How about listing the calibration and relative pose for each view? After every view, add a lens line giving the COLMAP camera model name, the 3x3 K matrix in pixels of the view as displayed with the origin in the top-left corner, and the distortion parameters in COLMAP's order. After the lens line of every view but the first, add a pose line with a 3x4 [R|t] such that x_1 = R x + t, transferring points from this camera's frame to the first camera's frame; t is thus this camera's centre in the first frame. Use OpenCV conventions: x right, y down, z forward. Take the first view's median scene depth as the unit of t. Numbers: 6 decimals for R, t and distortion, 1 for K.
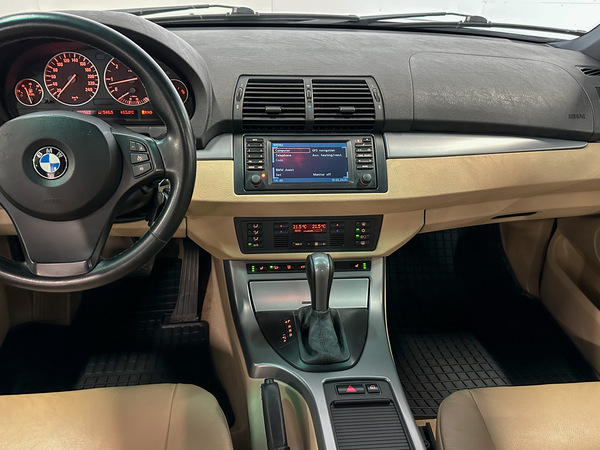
lens RADIAL K [[489.4, 0, 302.8], [0, 489.4, 228.3], [0, 0, 1]] dist [0.027891, -0.075459]
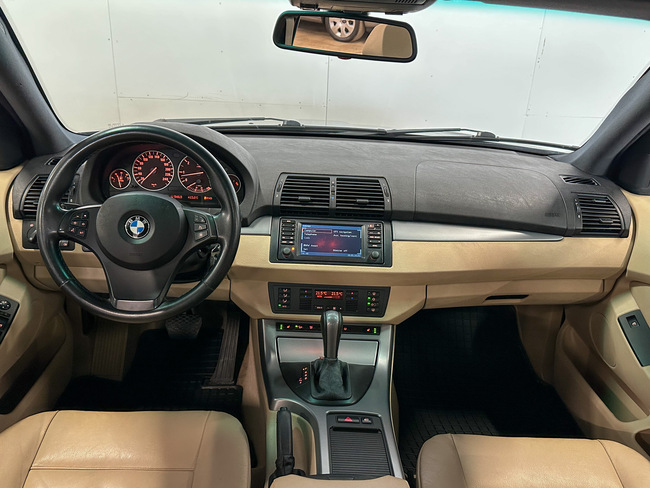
lens RADIAL K [[530.2, 0, 325.9], [0, 530.2, 241.2], [0, 0, 1]] dist [0.027891, -0.075459]
pose [[0.996292, 0.045593, -0.072958, 0.094527], [-0.057990, 0.982315, -0.178027, 0.102619], [0.063551, 0.181598, 0.981317, -0.317354]]
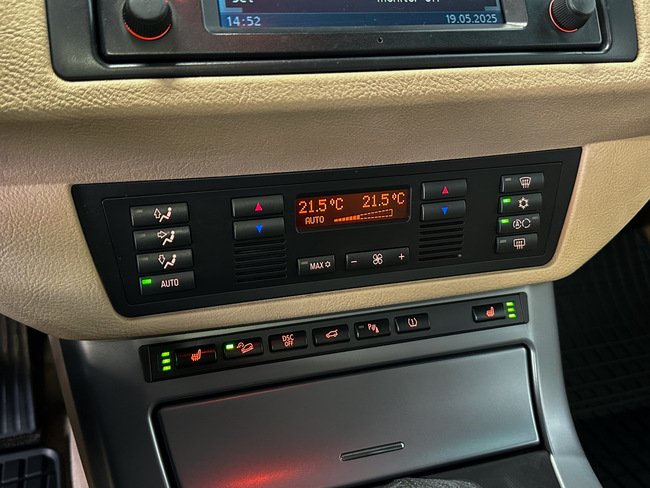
lens RADIAL K [[627.4, 0, 326.4], [0, 627.4, 243.9], [0, 0, 1]] dist [-0.042027, 0.000000]
pose [[0.983458, -0.083135, 0.160933, -0.062727], [0.072371, 0.994802, 0.071640, -0.006582], [-0.166052, -0.058808, 0.984362, 0.627073]]
